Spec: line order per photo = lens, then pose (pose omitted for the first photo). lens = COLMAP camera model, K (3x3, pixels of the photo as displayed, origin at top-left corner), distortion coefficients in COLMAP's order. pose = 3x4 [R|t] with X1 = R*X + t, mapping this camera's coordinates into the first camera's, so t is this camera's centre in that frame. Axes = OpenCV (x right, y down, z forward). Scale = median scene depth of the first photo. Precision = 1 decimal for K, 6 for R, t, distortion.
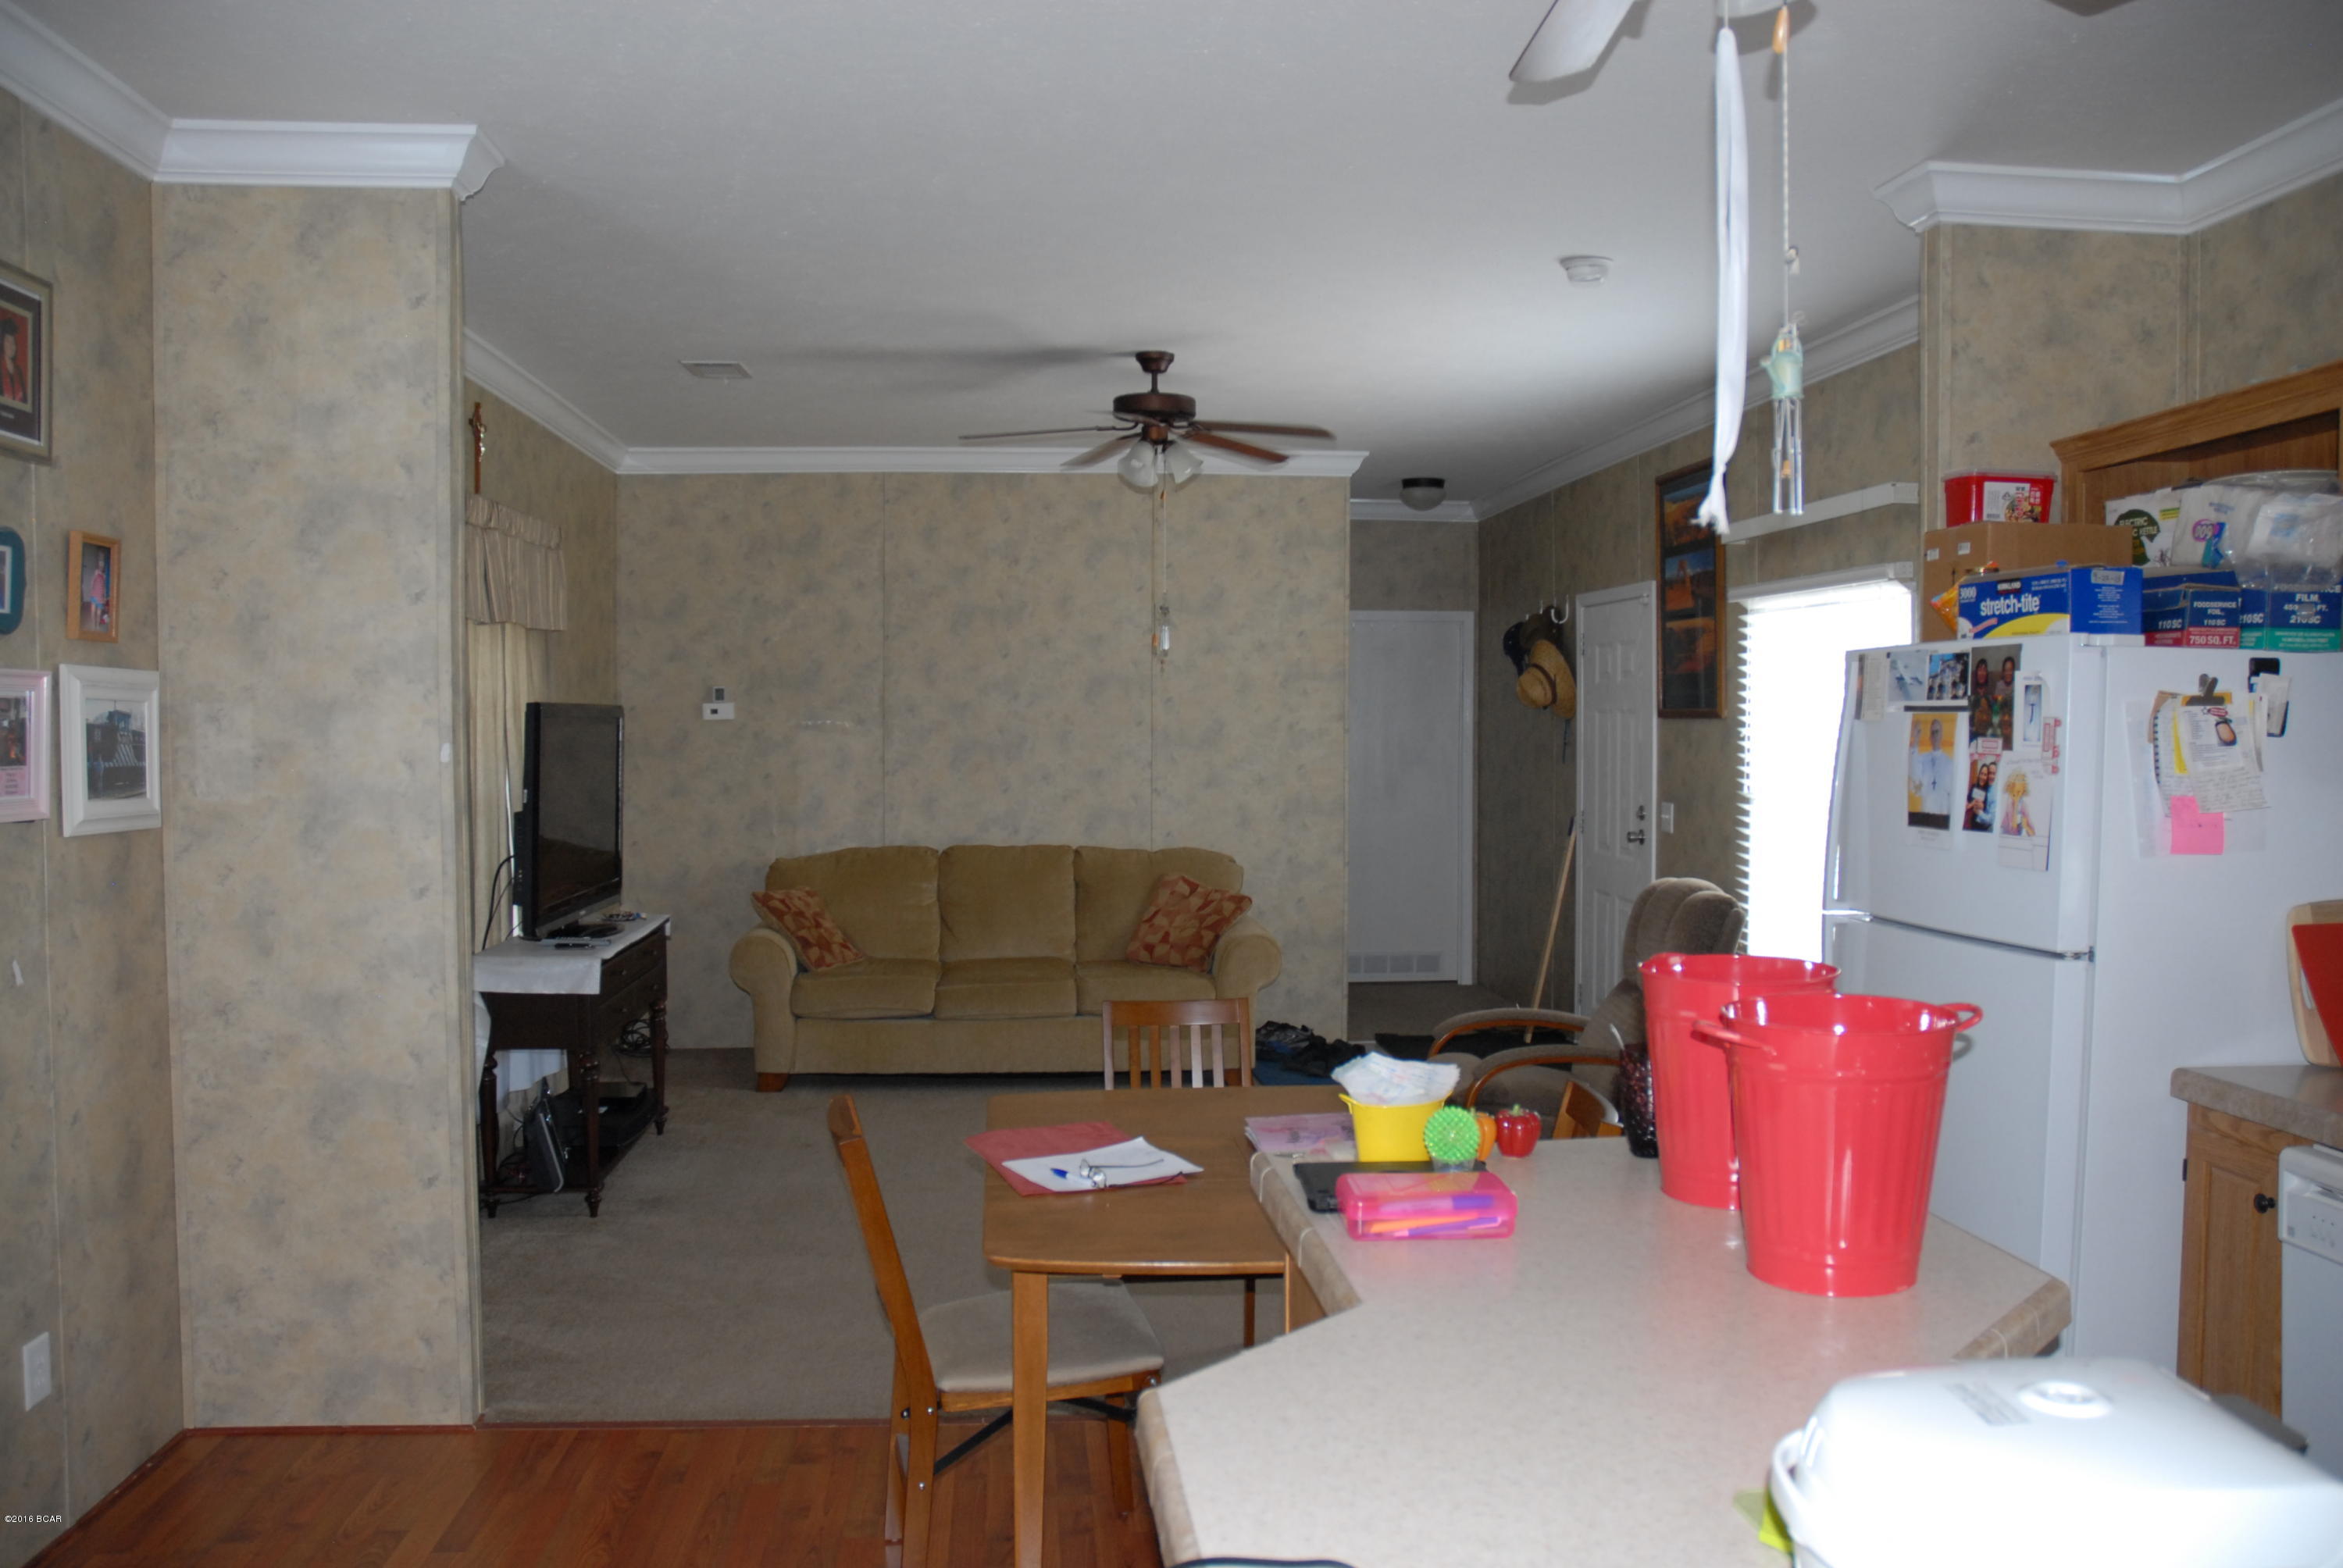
lens RADIAL K [[1818.1, 0, 1169.5], [0, 1818.1, 821.8], [0, 0, 1]] dist [-0.175285, 0.165778]
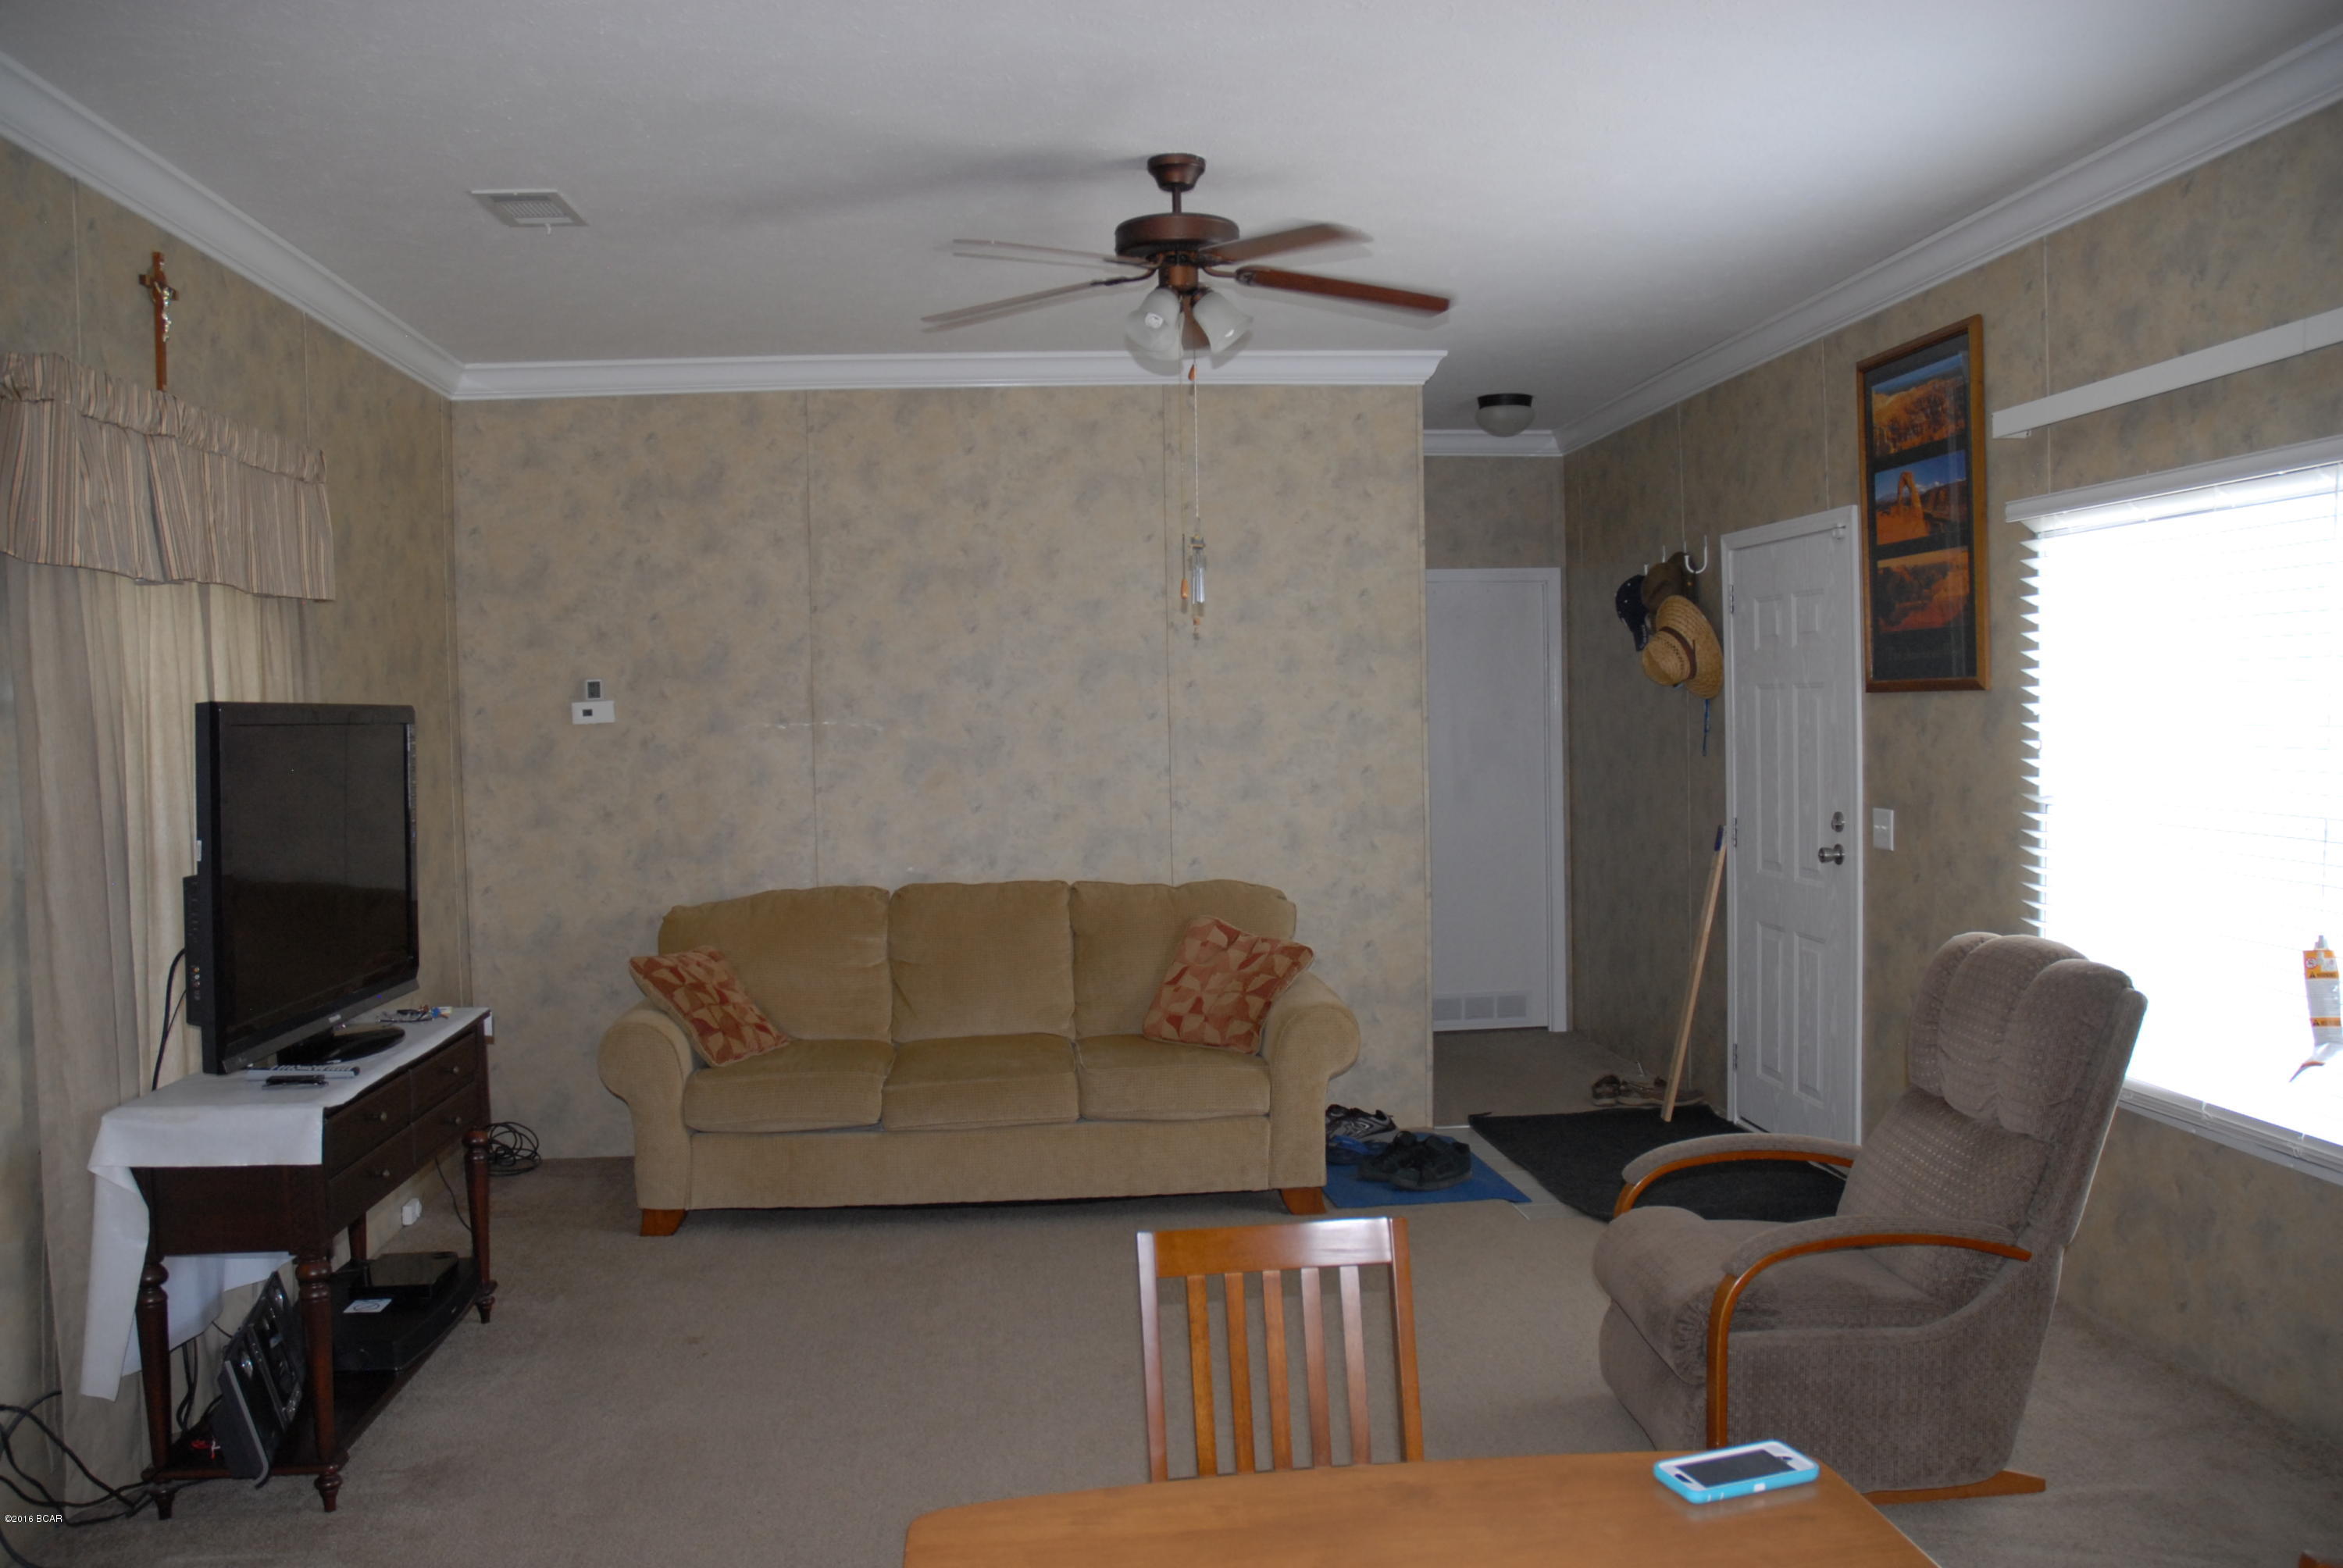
lens RADIAL K [[1818.1, 0, 1169.5], [0, 1818.1, 821.8], [0, 0, 1]] dist [-0.175285, 0.165778]
pose [[0.999736, -0.022545, 0.004356, -0.014368], [0.022532, 0.999742, 0.002919, -0.012727], [-0.004421, -0.002820, 0.999986, 0.256149]]
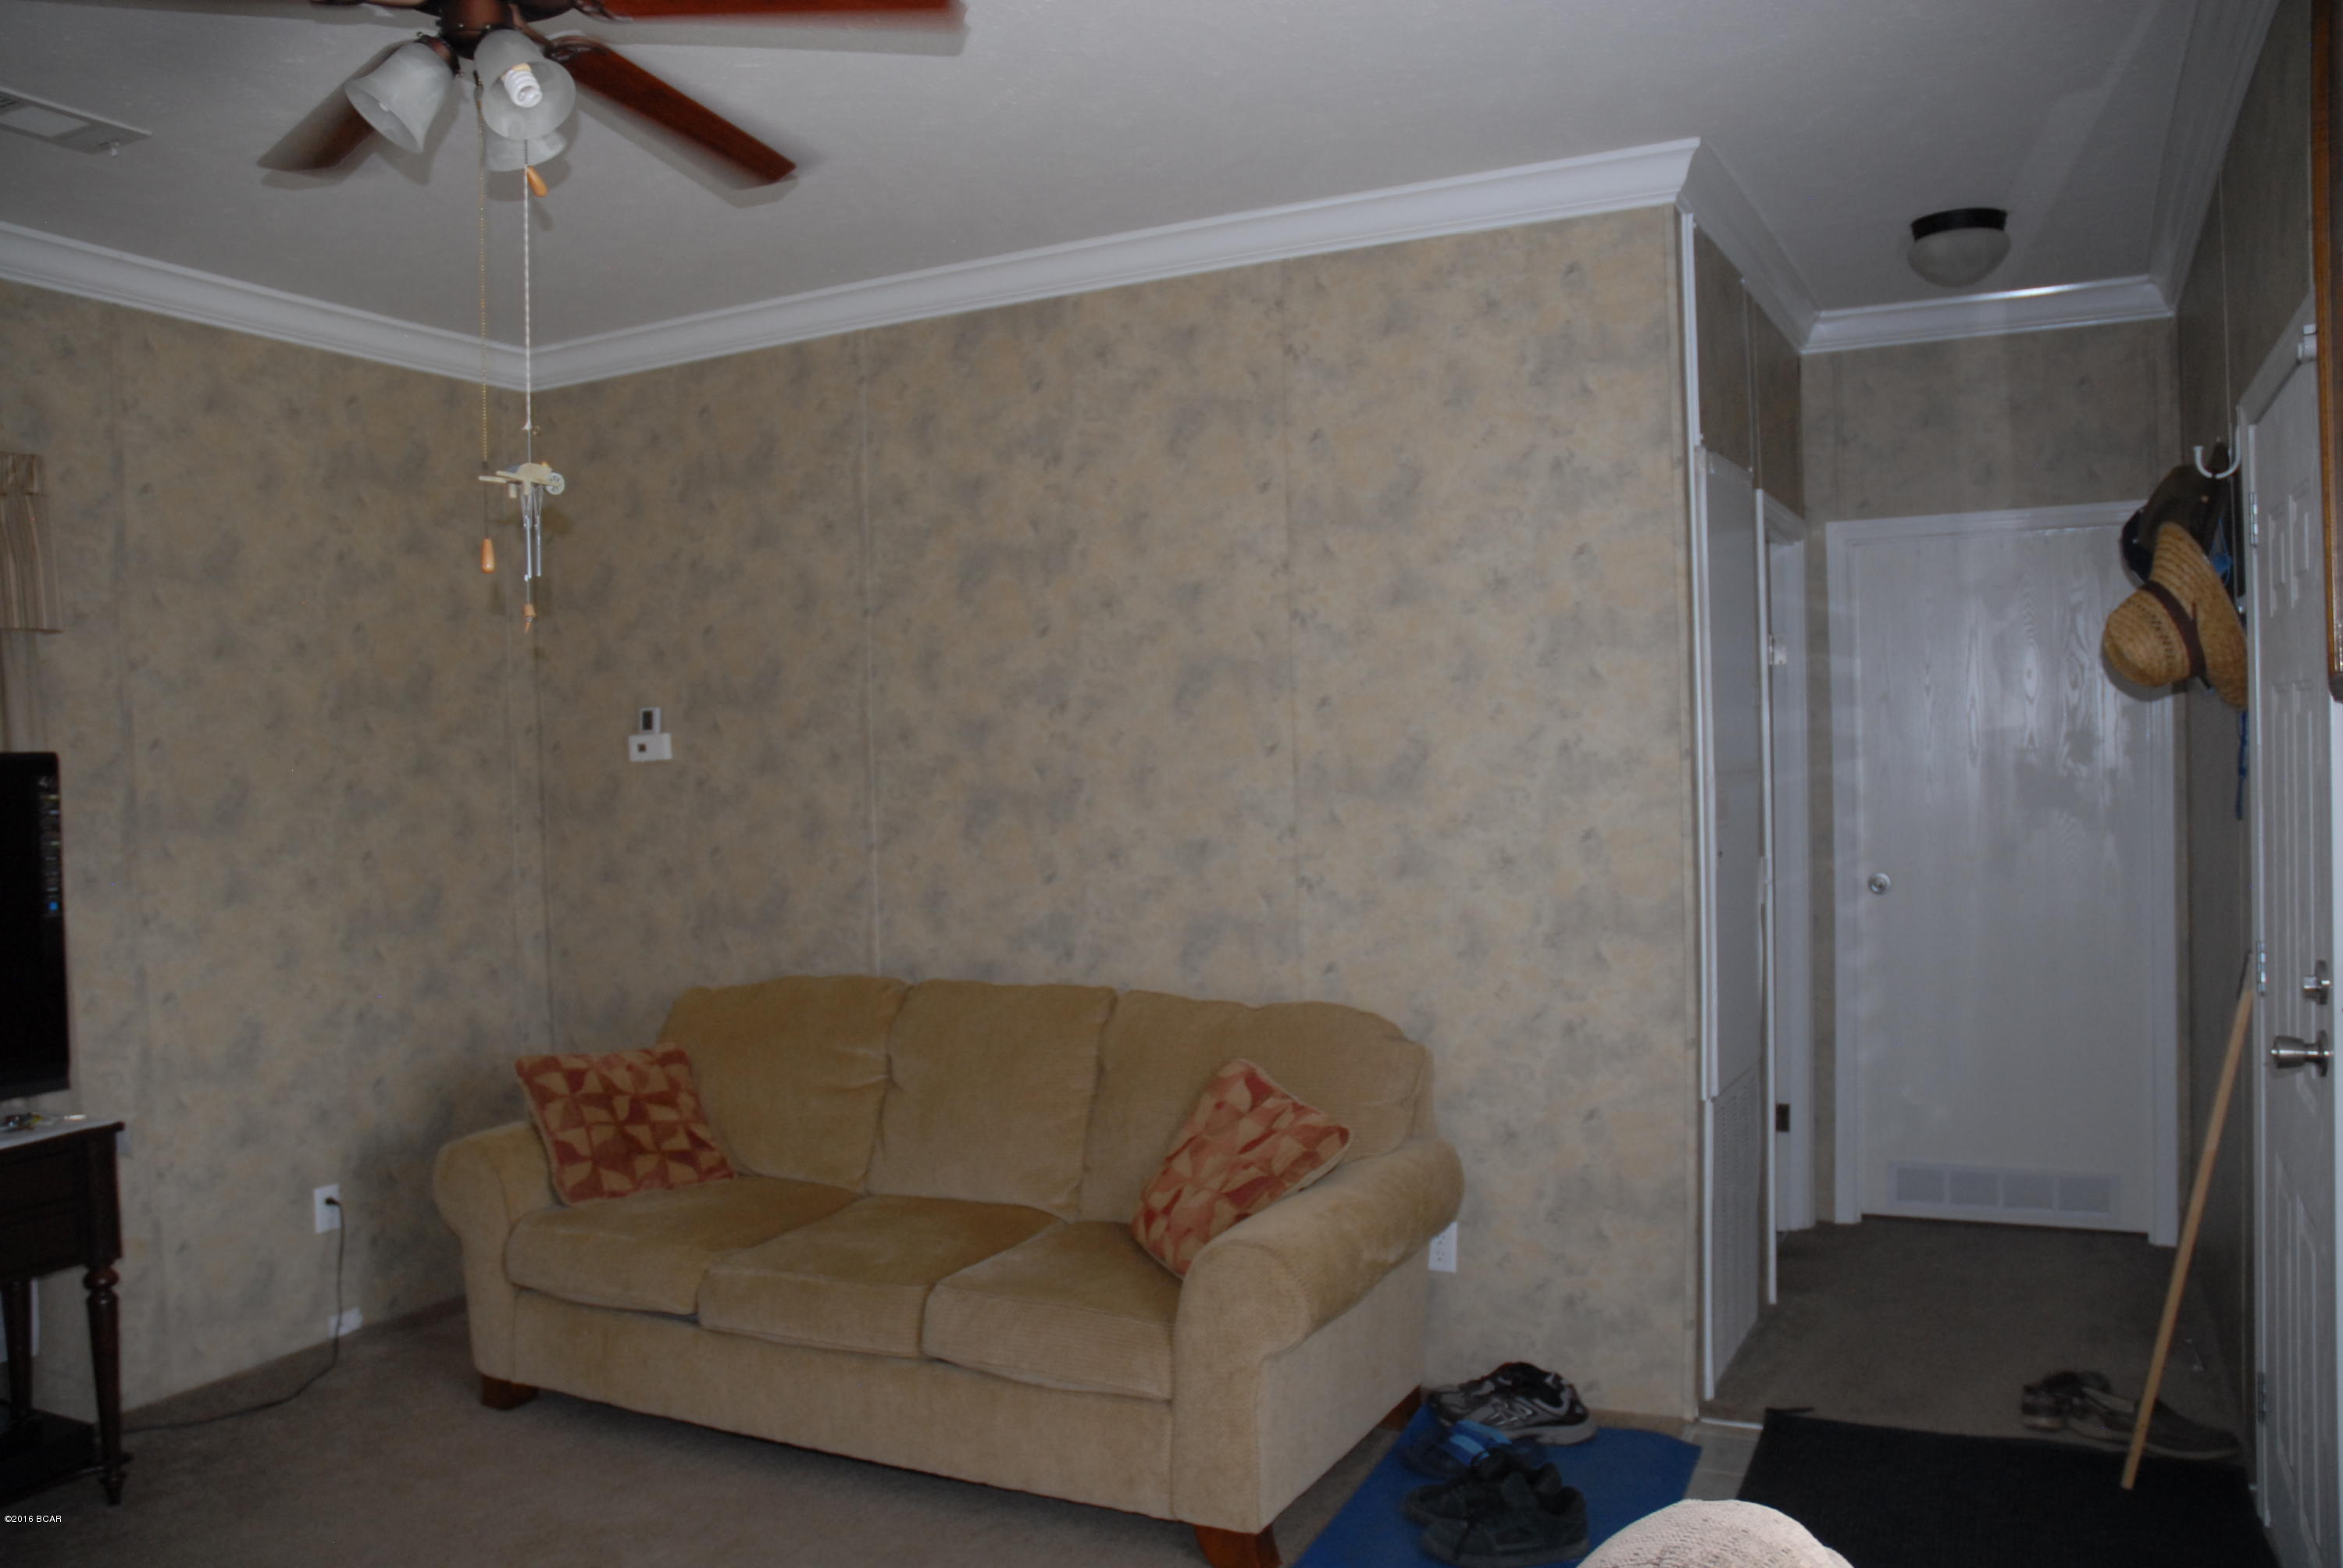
lens RADIAL K [[1818.1, 0, 1169.5], [0, 1818.1, 821.8], [0, 0, 1]] dist [-0.175285, 0.165778]
pose [[0.848196, -0.004240, -0.529665, 0.239317], [0.000005, 0.999968, -0.007996, -0.031075], [0.529682, 0.006779, 0.848169, 0.575765]]
